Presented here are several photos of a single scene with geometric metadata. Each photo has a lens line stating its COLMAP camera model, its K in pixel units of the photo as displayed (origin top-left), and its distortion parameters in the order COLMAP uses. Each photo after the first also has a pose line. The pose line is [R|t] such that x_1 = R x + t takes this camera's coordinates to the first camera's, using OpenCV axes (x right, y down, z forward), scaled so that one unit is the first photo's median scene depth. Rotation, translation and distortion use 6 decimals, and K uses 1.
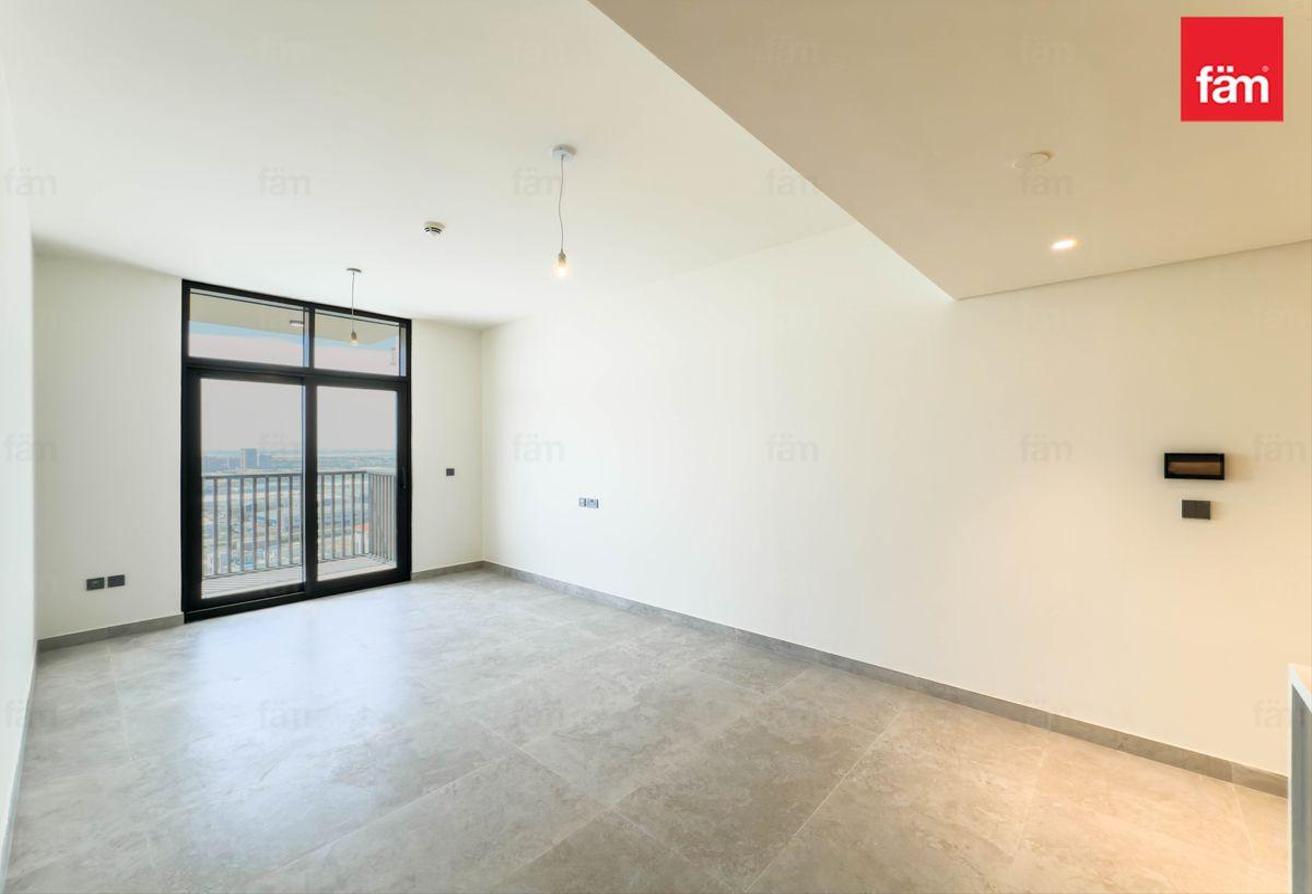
lens RADIAL K [[527.8, 0, 656.0], [0, 527.8, 447.0], [0, 0, 1]] dist [-0.001435, -0.000361]
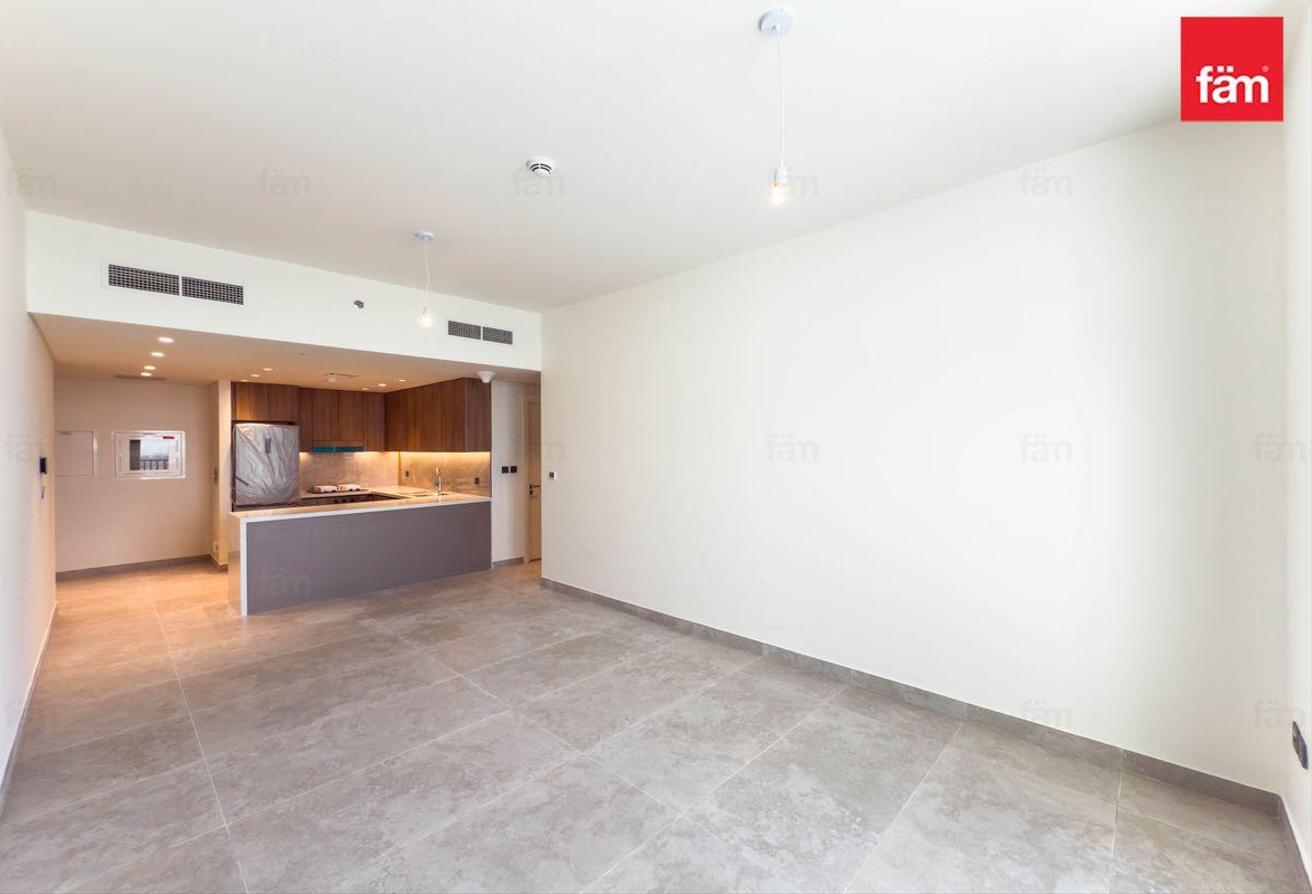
lens RADIAL K [[527.8, 0, 656.0], [0, 527.8, 447.0], [0, 0, 1]] dist [-0.001435, -0.000361]
pose [[-0.999523, 0.007900, 0.029839, -0.606782], [0.007978, 0.999965, 0.002482, -0.006221], [-0.029818, 0.002719, -0.999552, 1.760399]]
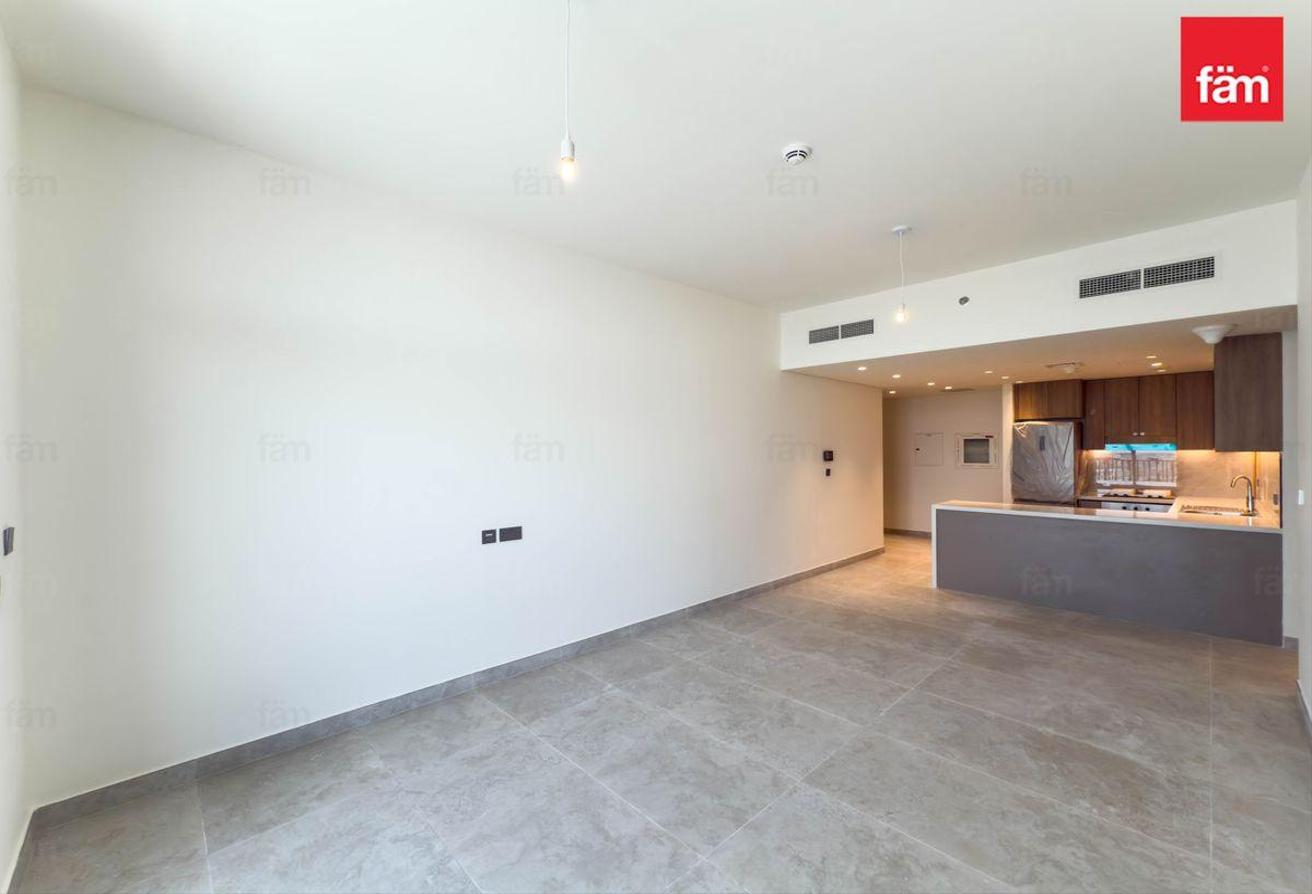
lens RADIAL K [[534.2, 0, 670.1], [0, 534.2, 451.5], [0, 0, 1]] dist [0.000767, -0.000046]
pose [[0.062189, -0.004220, 0.998055, -1.181370], [0.005351, 0.999978, 0.003895, -0.000377], [-0.998050, 0.005099, 0.062210, 1.130425]]
